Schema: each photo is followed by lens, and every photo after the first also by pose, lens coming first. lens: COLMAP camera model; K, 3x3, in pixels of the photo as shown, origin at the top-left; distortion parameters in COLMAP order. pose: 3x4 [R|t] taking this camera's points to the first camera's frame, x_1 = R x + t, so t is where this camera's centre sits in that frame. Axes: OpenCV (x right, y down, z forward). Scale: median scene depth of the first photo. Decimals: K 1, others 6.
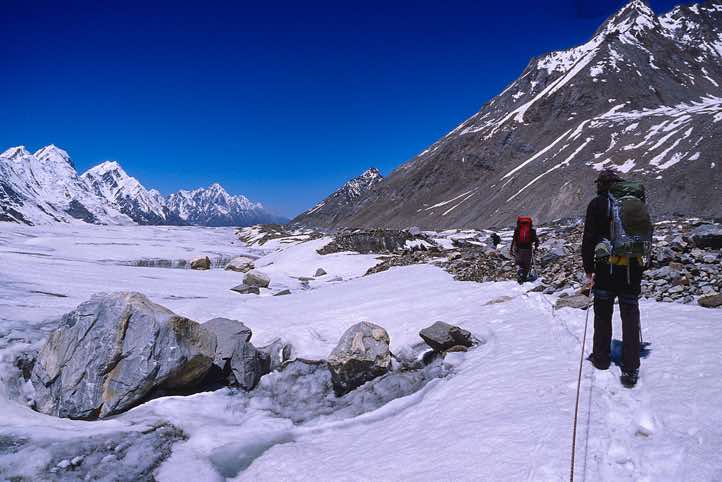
lens RADIAL K [[572.5, 0, 360.3], [0, 572.5, 219.7], [0, 0, 1]] dist [-0.136881, 0.081156]
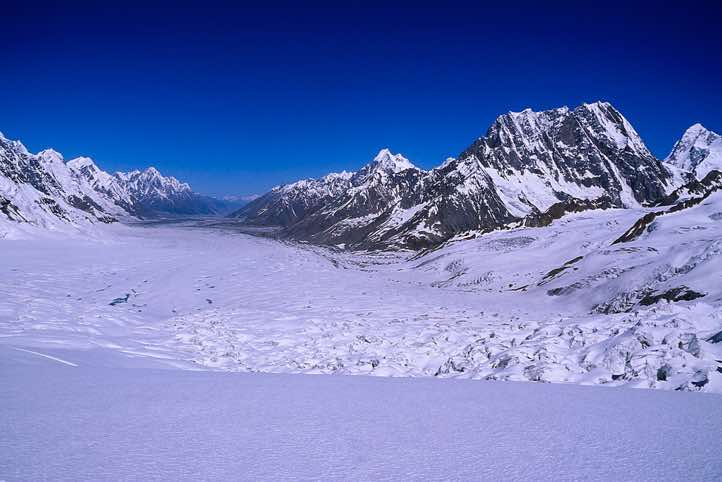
lens RADIAL K [[542.3, 0, 340.2], [0, 542.3, 236.3], [0, 0, 1]] dist [-0.154993, 0.065265]
pose [[0.993569, 0.019924, 0.111458, -0.009460], [-0.027226, 0.997554, 0.064376, -0.020450], [-0.109903, -0.066997, 0.991682, -0.230589]]
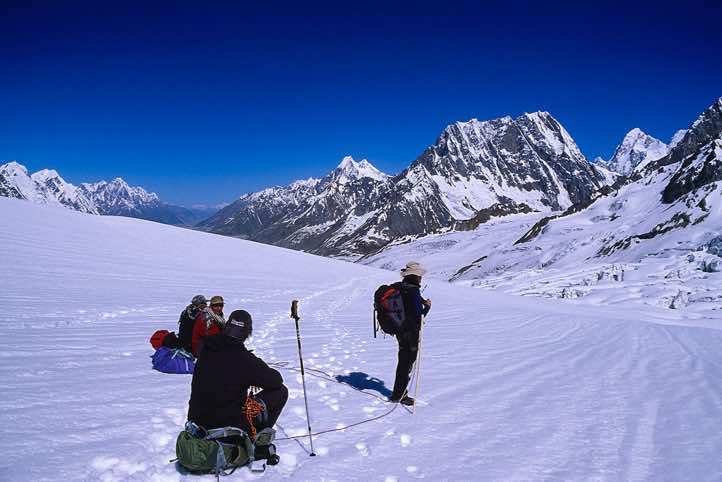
lens RADIAL K [[542.3, 0, 349.7], [0, 542.3, 233.3], [0, 0, 1]] dist [-0.154993, 0.065265]
pose [[0.983446, -0.005802, 0.181111, -0.004995], [-0.002947, 0.998843, 0.048002, -0.022213], [-0.181180, -0.047741, 0.982291, -0.249381]]
